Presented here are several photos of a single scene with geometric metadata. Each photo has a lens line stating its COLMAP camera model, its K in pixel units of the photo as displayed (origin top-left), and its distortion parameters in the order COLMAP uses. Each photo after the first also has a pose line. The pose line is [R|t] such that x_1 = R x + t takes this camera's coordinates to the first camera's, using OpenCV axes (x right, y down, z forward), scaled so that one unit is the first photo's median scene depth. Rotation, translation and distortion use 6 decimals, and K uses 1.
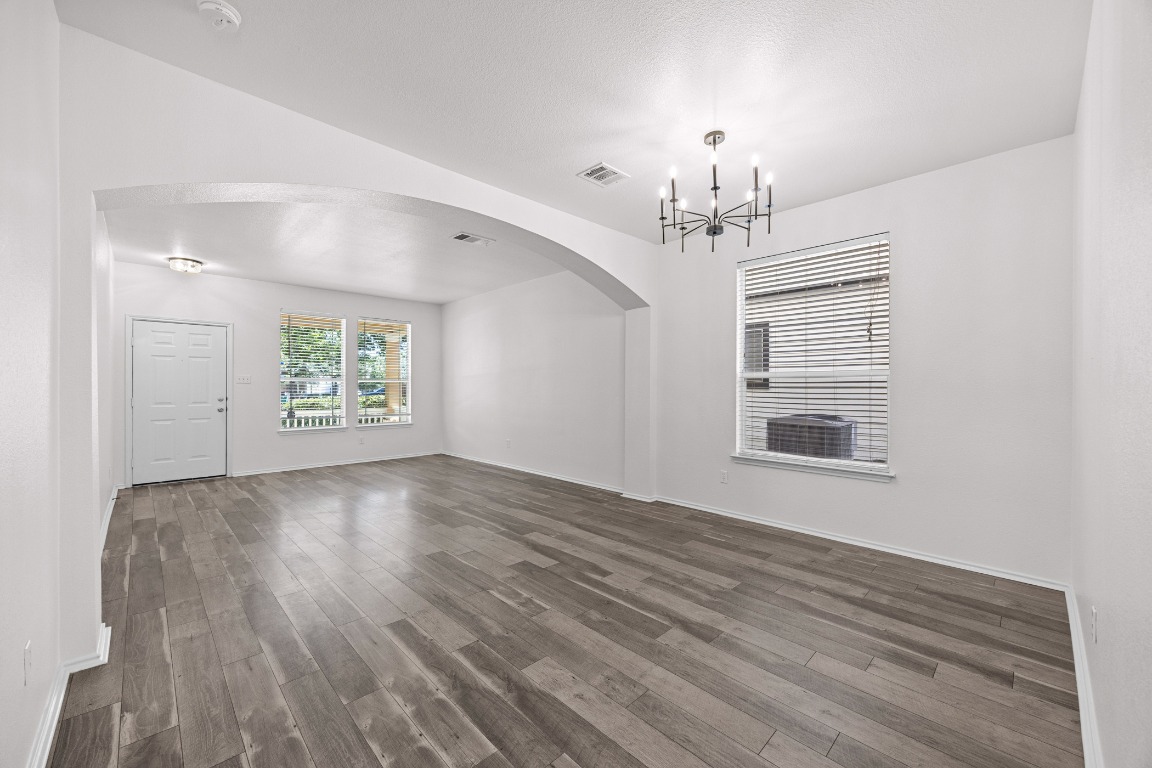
lens RADIAL K [[443.9, 0, 584.0], [0, 443.9, 394.4], [0, 0, 1]] dist [-0.002774, 0.000341]
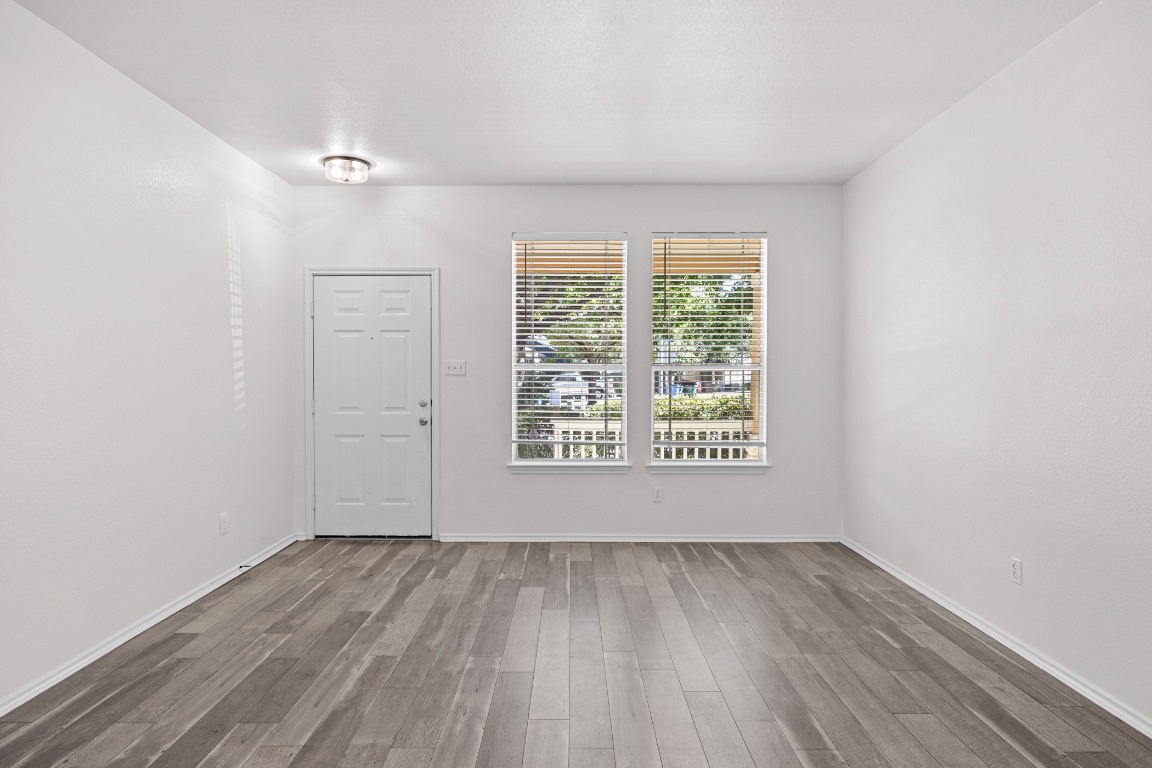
lens RADIAL K [[697.3, 0, 567.7], [0, 697.3, 383.4], [0, 0, 1]] dist [-0.012983, -0.000825]
pose [[0.701237, 0.007162, -0.712892, -0.104802], [-0.009186, 0.999957, 0.001010, -0.031826], [0.712869, 0.005840, 0.701273, 0.960474]]
